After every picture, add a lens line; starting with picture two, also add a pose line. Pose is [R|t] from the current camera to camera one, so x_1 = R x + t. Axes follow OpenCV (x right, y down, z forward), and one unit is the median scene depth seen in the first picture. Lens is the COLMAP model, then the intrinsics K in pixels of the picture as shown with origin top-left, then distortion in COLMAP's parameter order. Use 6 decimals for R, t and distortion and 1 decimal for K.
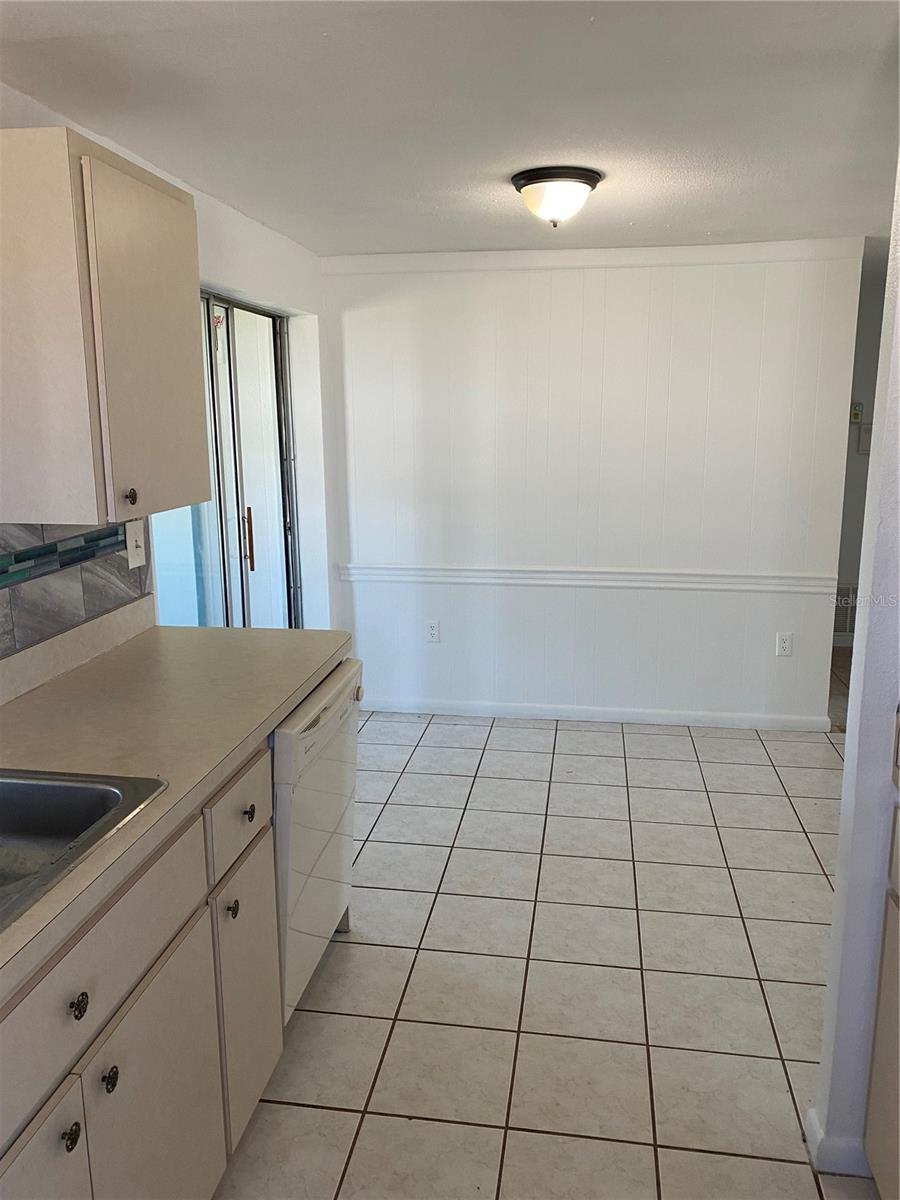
lens RADIAL K [[916.1, 0, 450.0], [0, 916.1, 600.0], [0, 0, 1]] dist [0.010216, 0.001364]
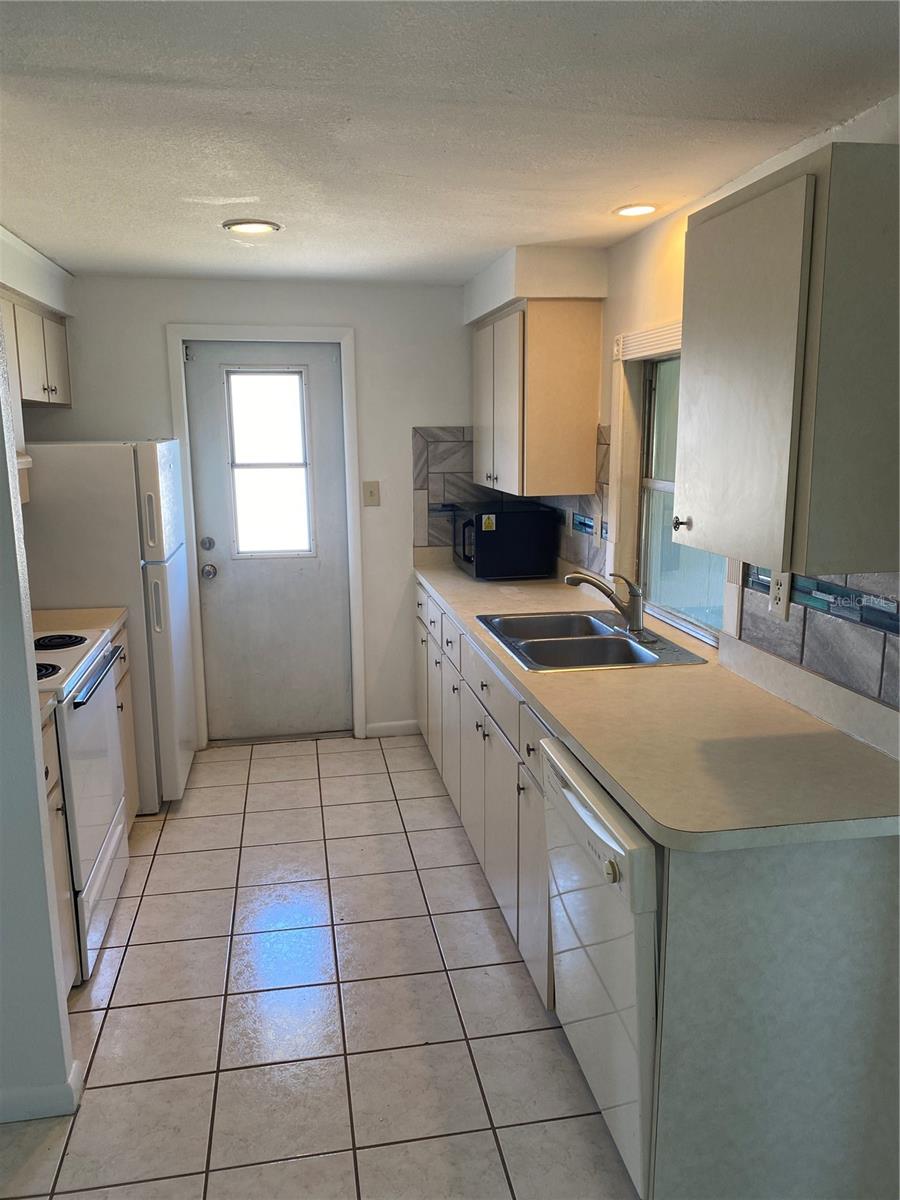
lens RADIAL K [[916.1, 0, 450.0], [0, 916.1, 600.0], [0, 0, 1]] dist [0.010216, 0.001364]
pose [[-0.944703, 0.072165, -0.319889, 0.248049], [-0.056794, 0.924740, 0.376339, -0.380272], [0.322972, 0.373696, -0.869506, 1.687581]]
